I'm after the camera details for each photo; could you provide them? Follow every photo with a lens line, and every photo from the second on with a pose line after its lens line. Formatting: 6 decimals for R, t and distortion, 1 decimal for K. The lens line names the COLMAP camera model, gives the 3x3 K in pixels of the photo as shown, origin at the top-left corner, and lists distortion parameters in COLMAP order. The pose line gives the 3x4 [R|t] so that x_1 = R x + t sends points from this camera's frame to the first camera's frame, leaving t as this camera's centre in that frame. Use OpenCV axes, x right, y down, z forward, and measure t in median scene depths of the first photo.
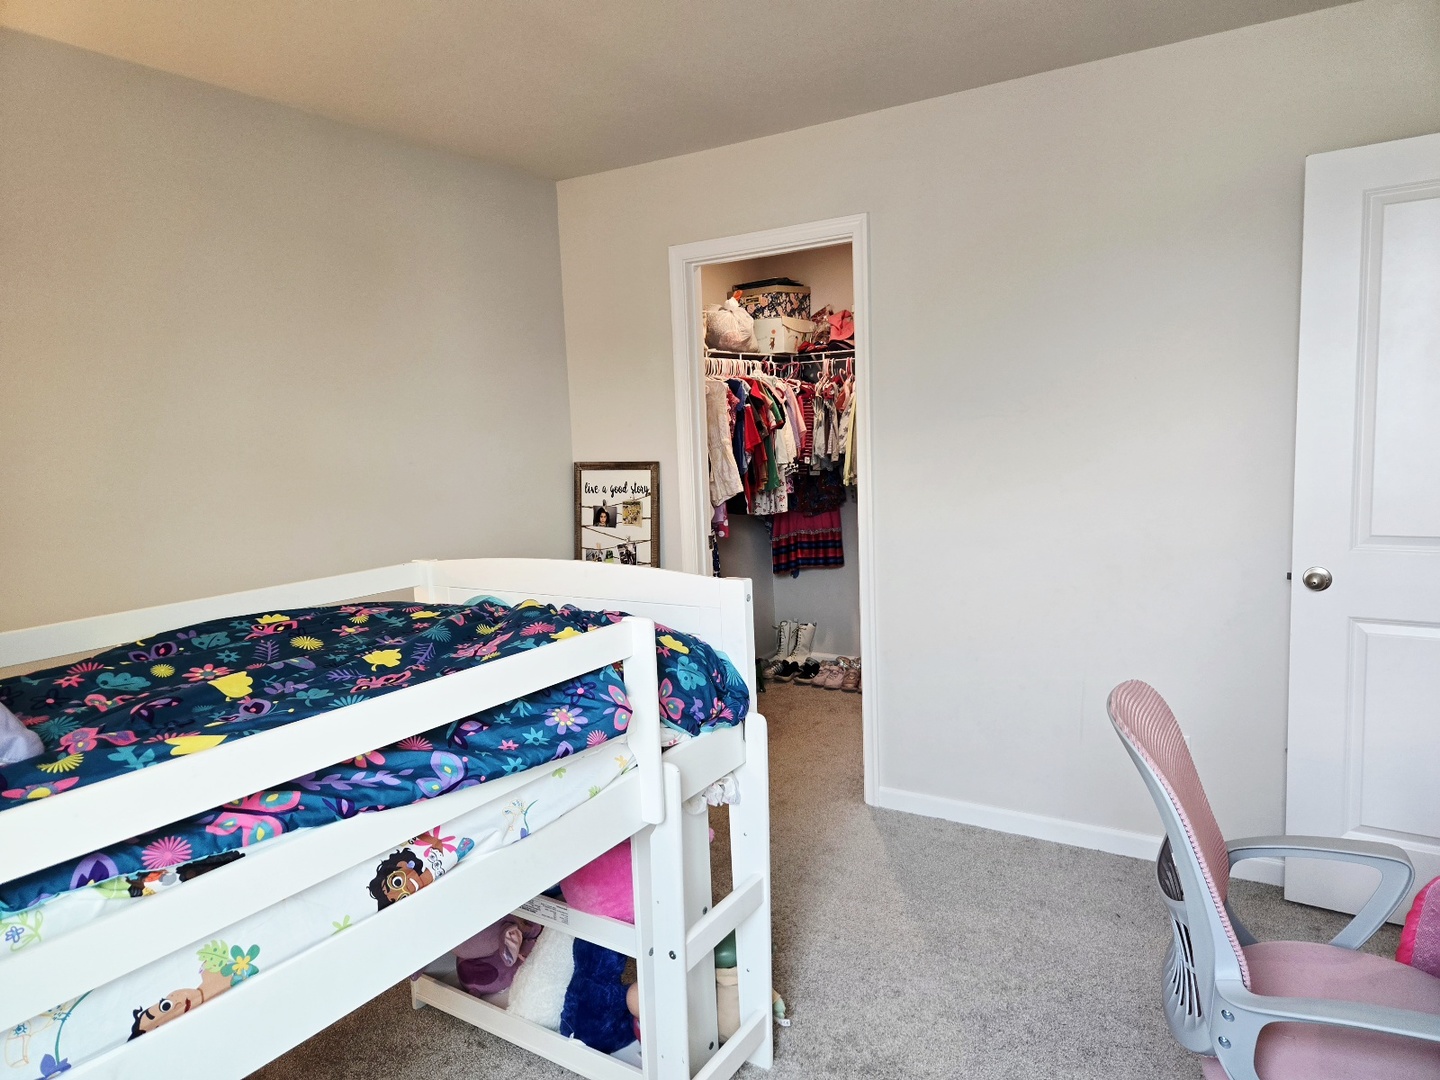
lens RADIAL K [[963.7, 0, 719.0], [0, 963.7, 541.4], [0, 0, 1]] dist [0.043892, -0.044918]
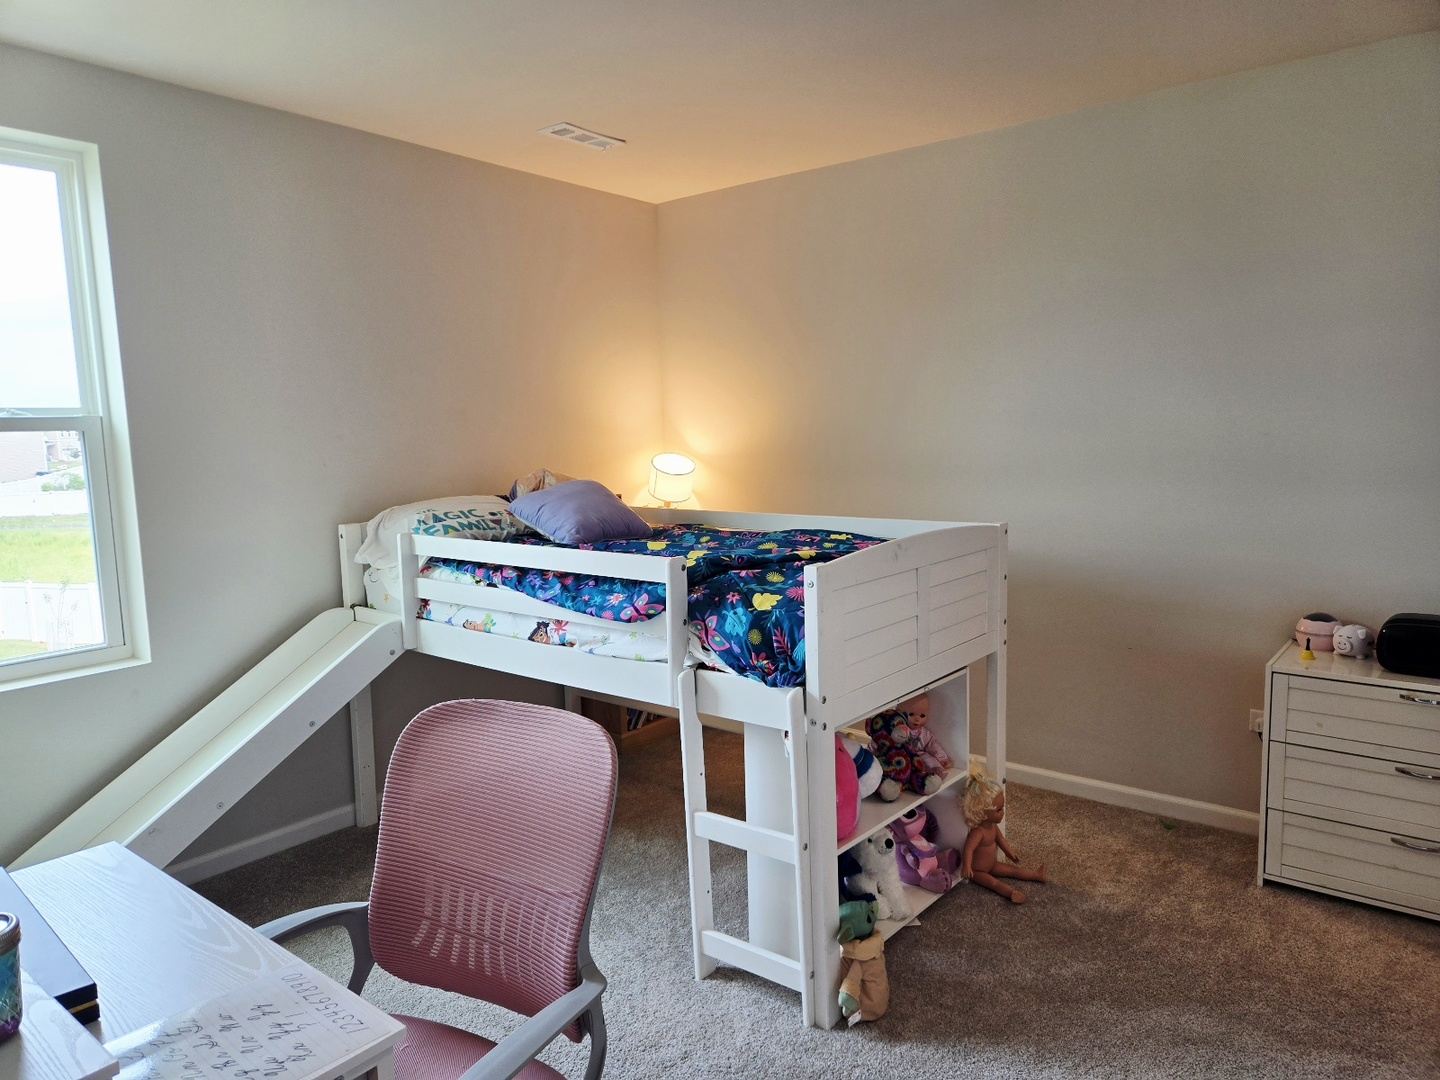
lens RADIAL K [[963.7, 0, 721.7], [0, 963.7, 541.0], [0, 0, 1]] dist [0.043892, -0.044918]
pose [[-0.126221, 0.155362, -0.979761, 1.536275], [-0.088438, 0.981965, 0.167105, -0.218416], [0.988052, 0.107741, -0.110205, 1.494022]]
